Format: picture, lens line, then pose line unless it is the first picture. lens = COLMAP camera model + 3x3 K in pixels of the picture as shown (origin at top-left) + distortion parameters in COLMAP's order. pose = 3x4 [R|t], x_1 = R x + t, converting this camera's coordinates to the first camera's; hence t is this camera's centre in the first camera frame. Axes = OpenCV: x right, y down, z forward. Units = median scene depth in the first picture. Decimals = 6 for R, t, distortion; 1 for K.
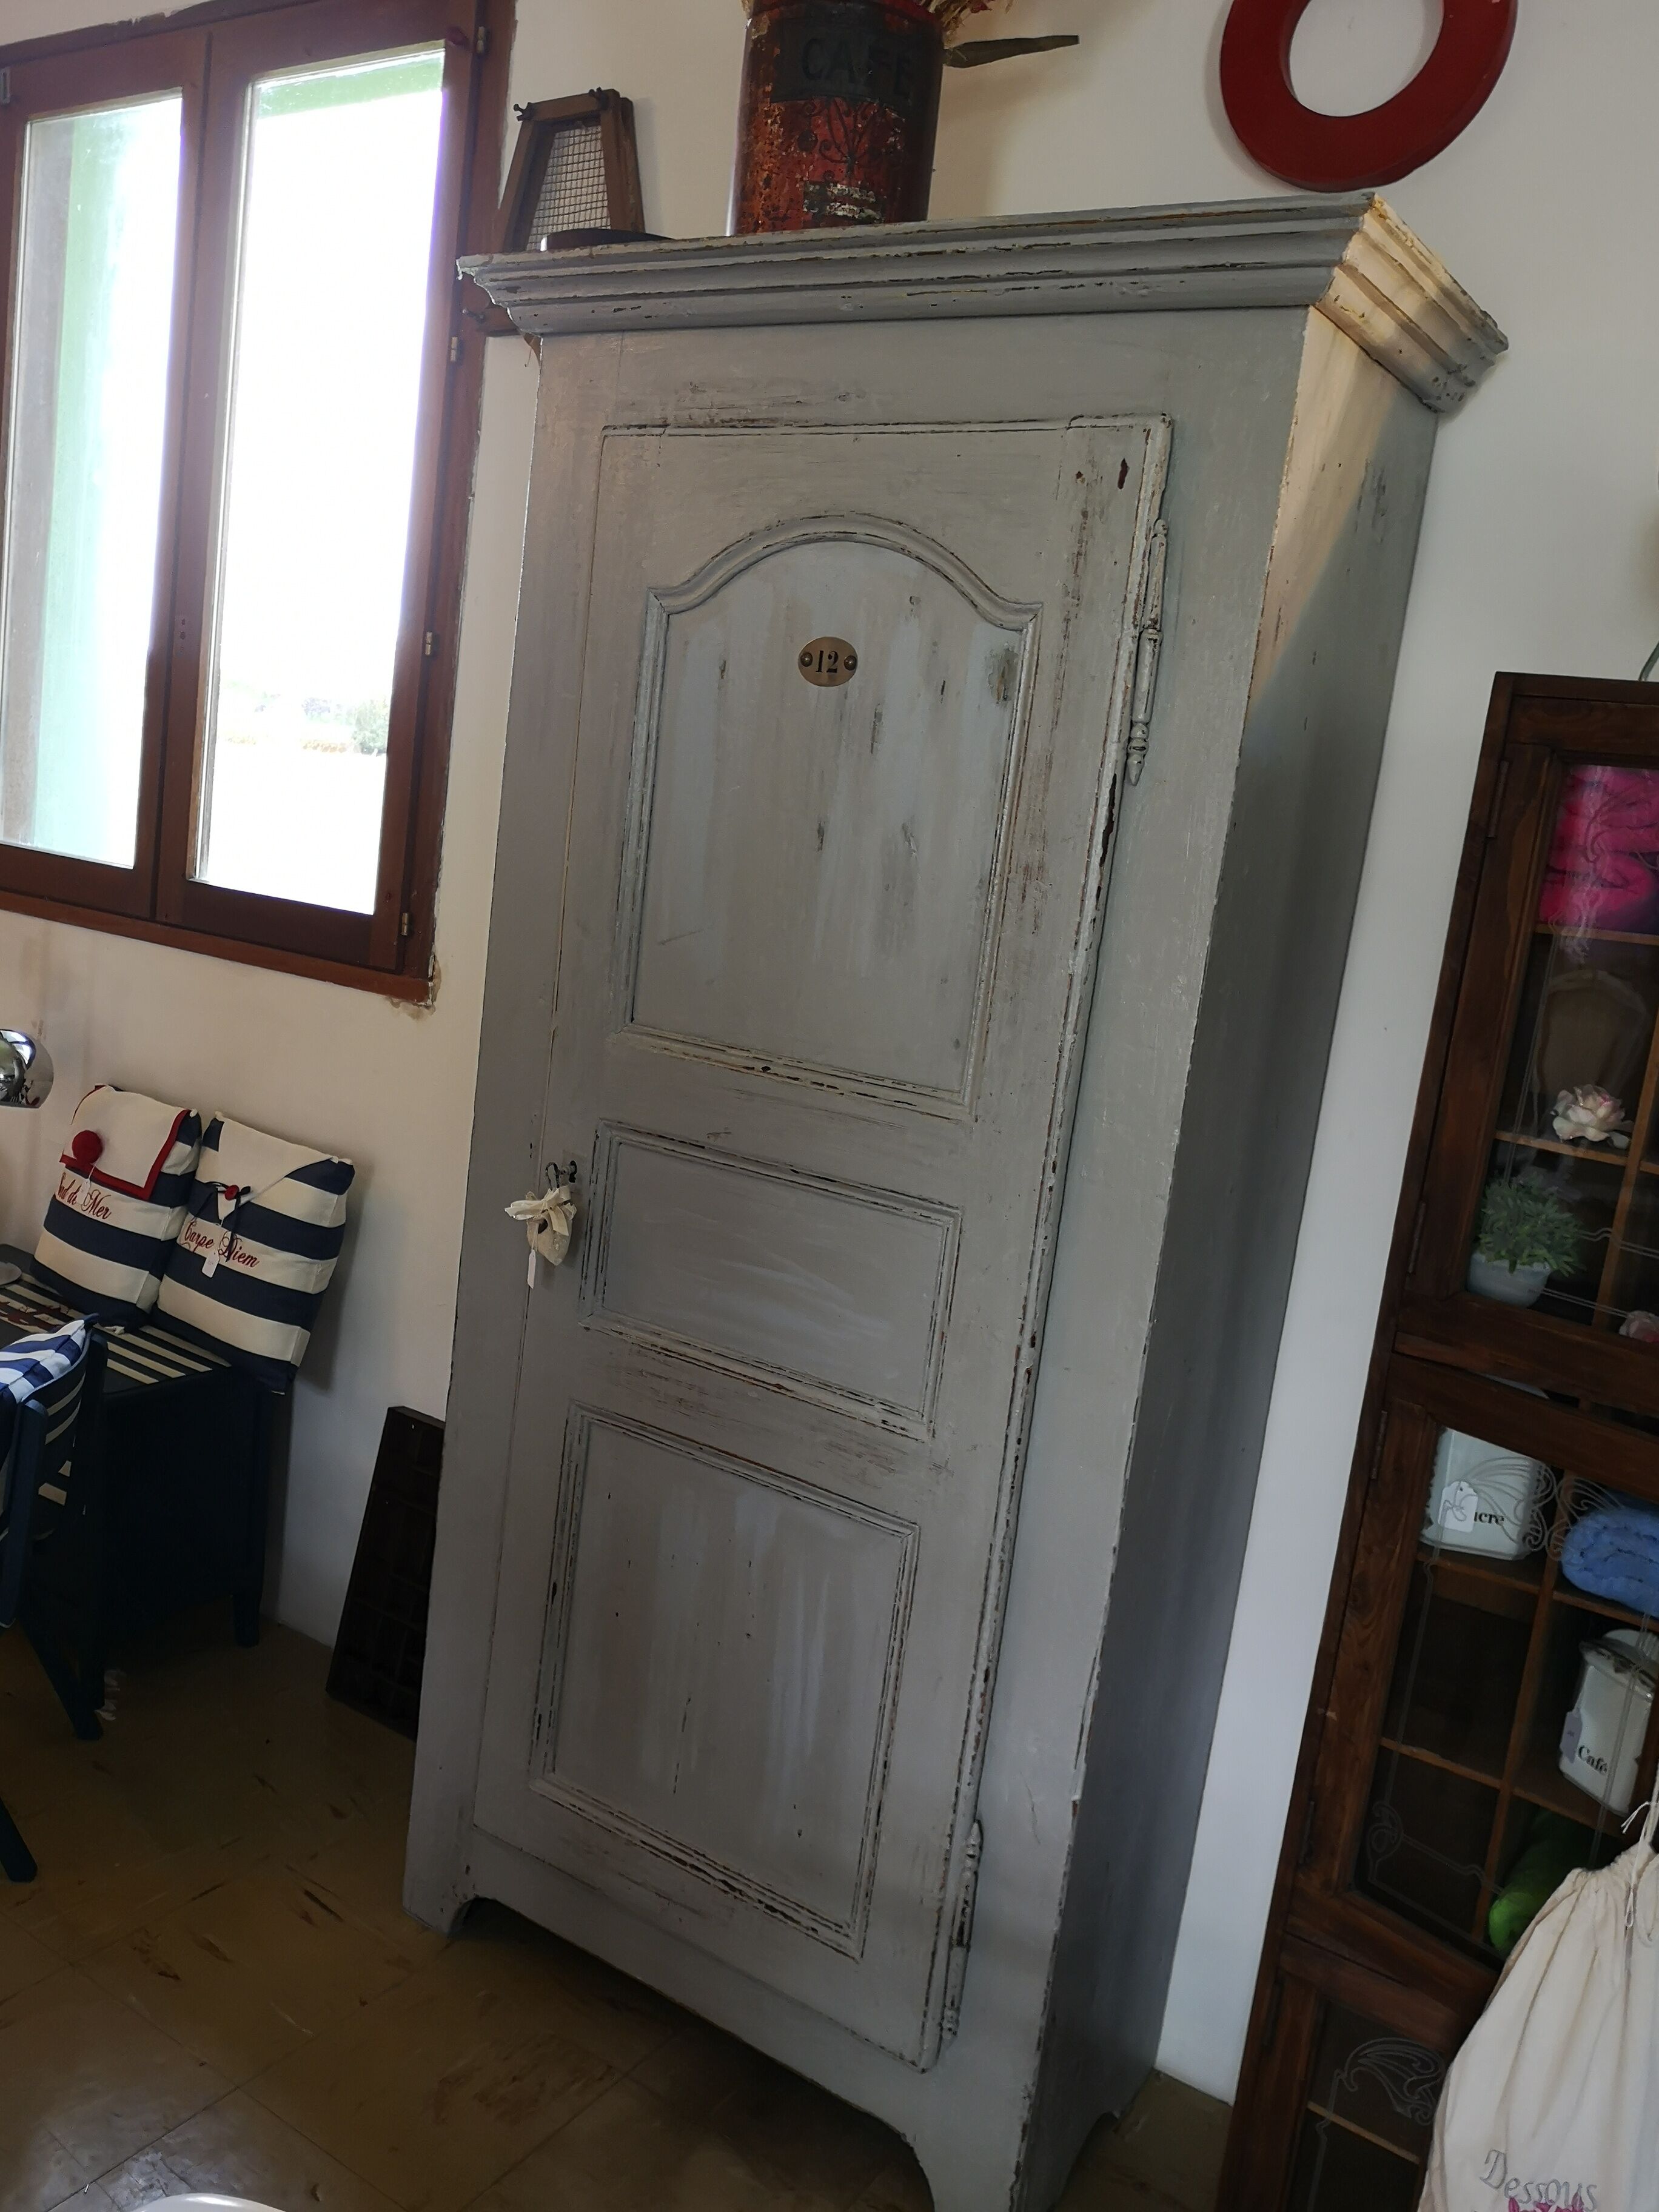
lens RADIAL K [[1764.9, 0, 825.9], [0, 1764.9, 1111.2], [0, 0, 1]] dist [0.025754, -0.049708]
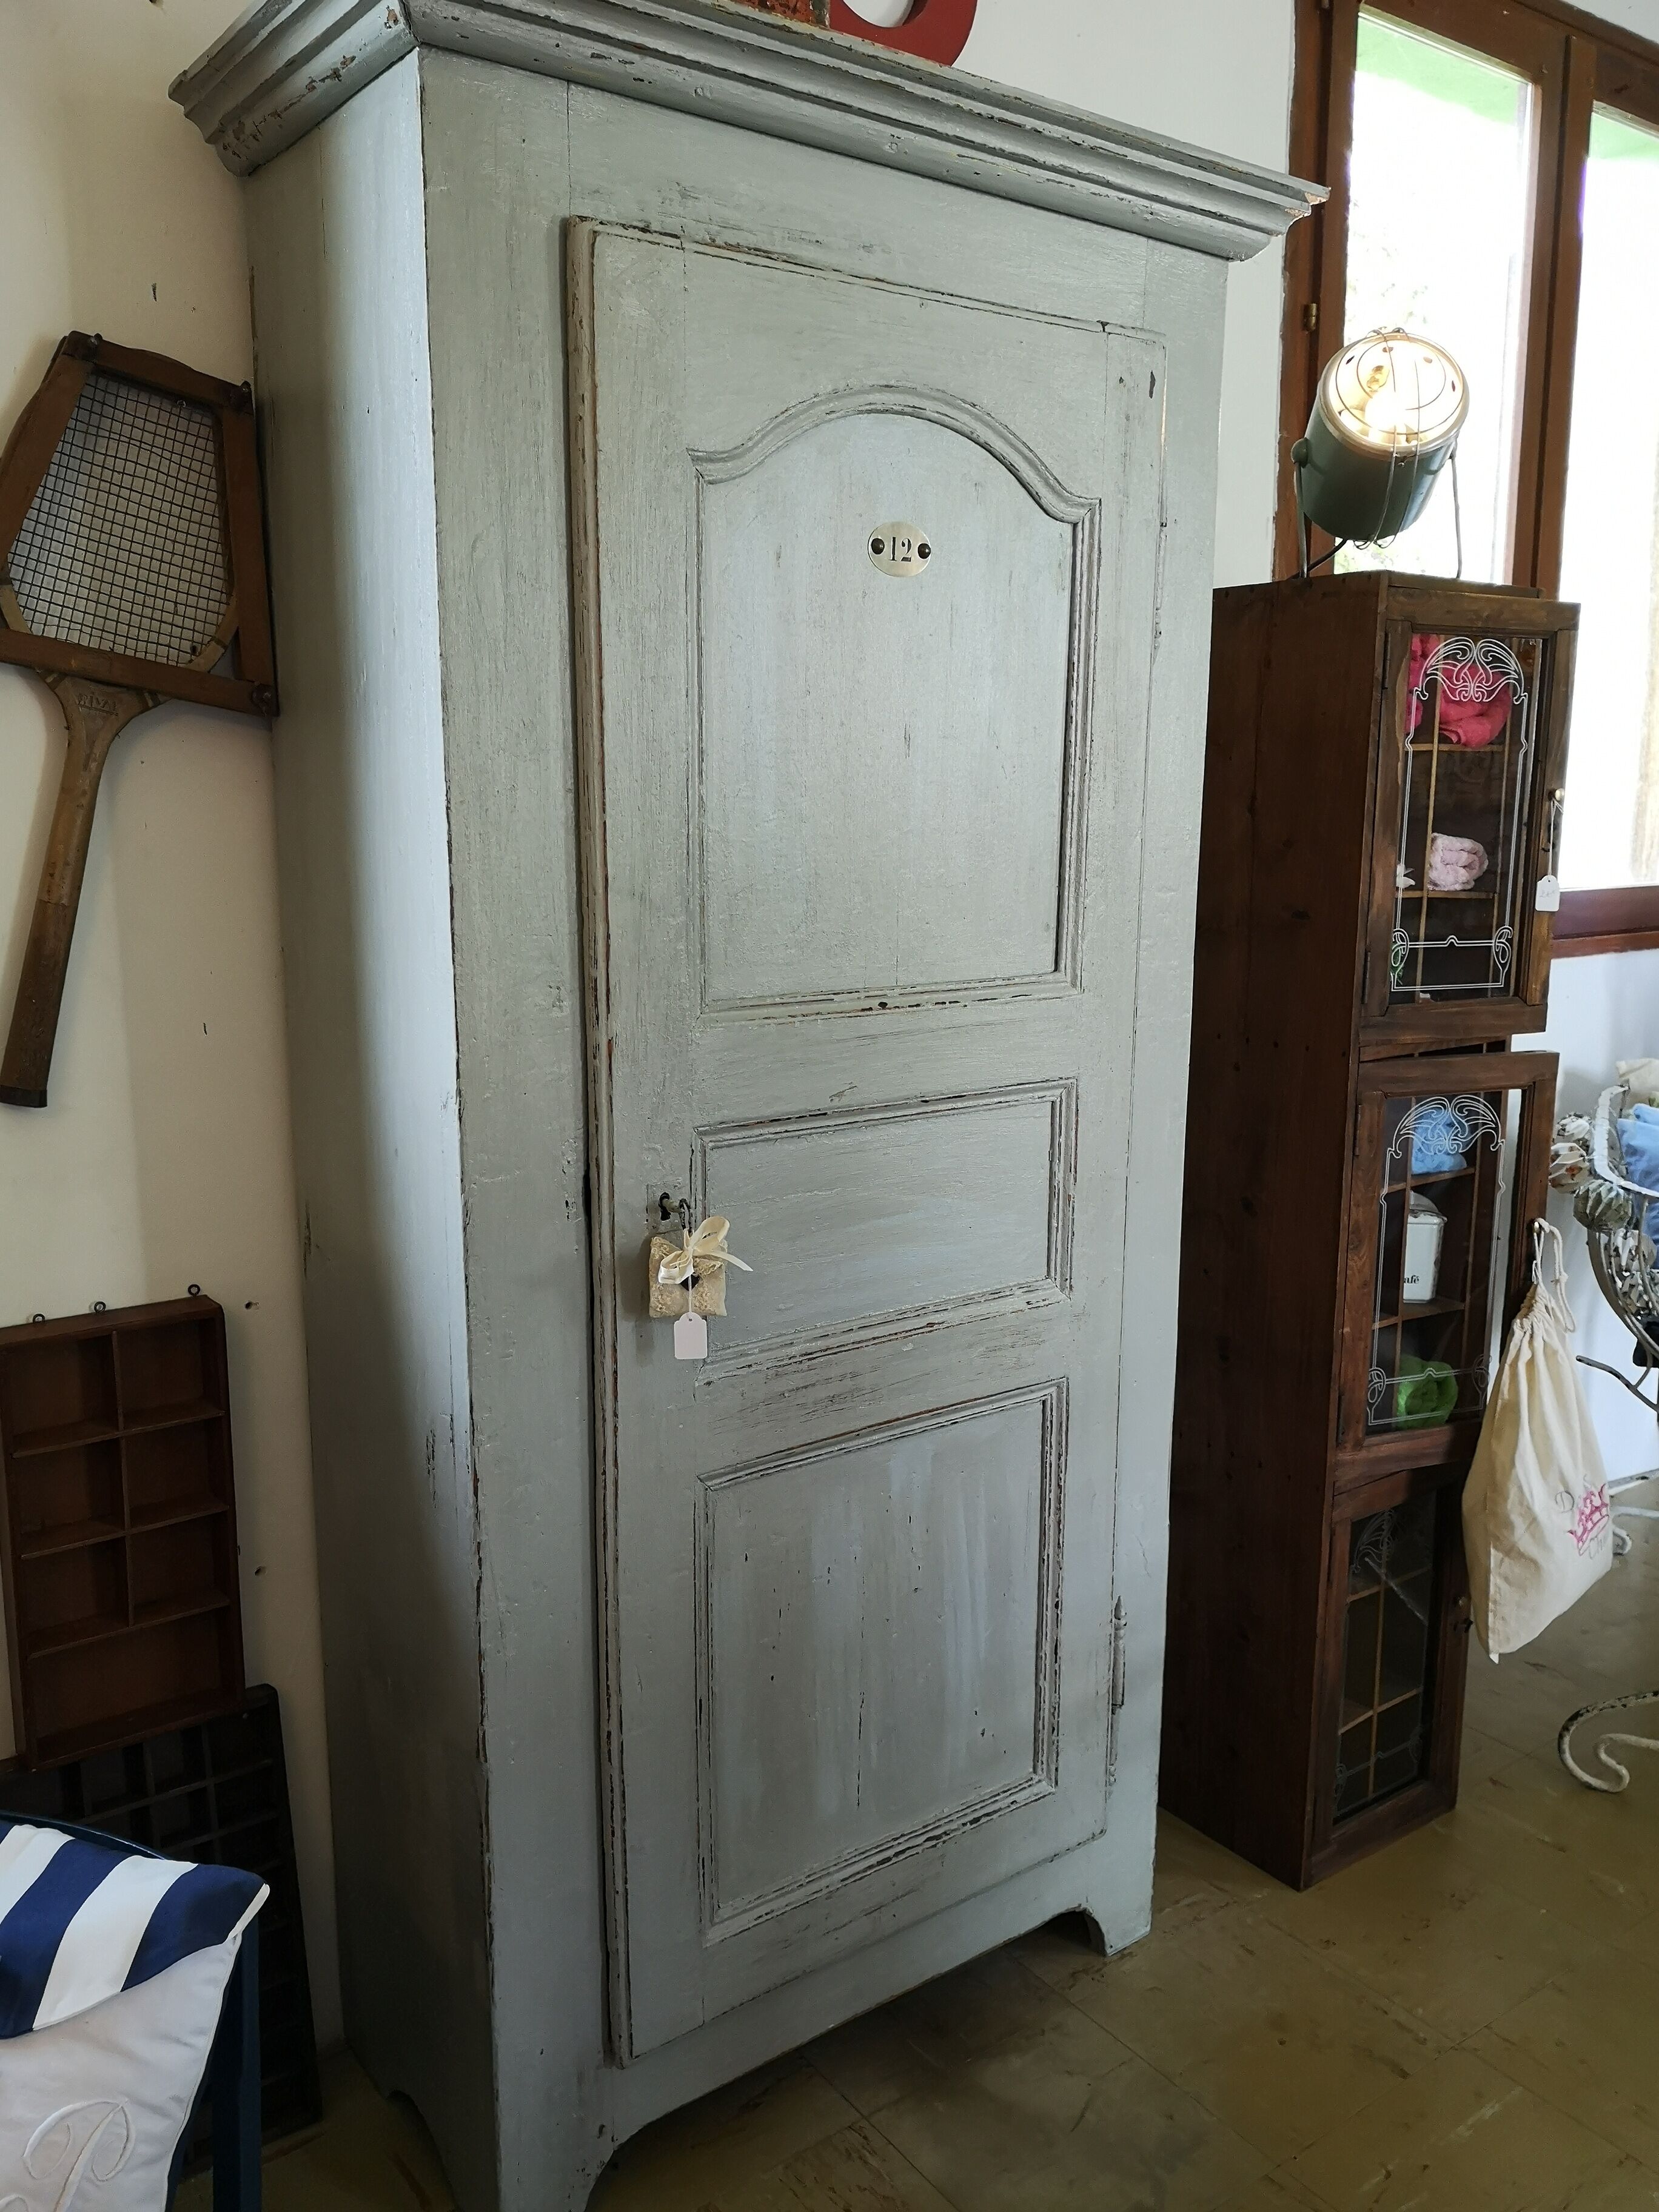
lens RADIAL K [[1765.9, 0, 831.1], [0, 1765.9, 1111.8], [0, 0, 1]] dist [0.028146, -0.045896]
pose [[0.351672, -0.287721, 0.890811, -0.894689], [0.196706, 0.953062, 0.230173, -0.191493], [-0.915223, 0.094282, 0.391761, 0.686747]]
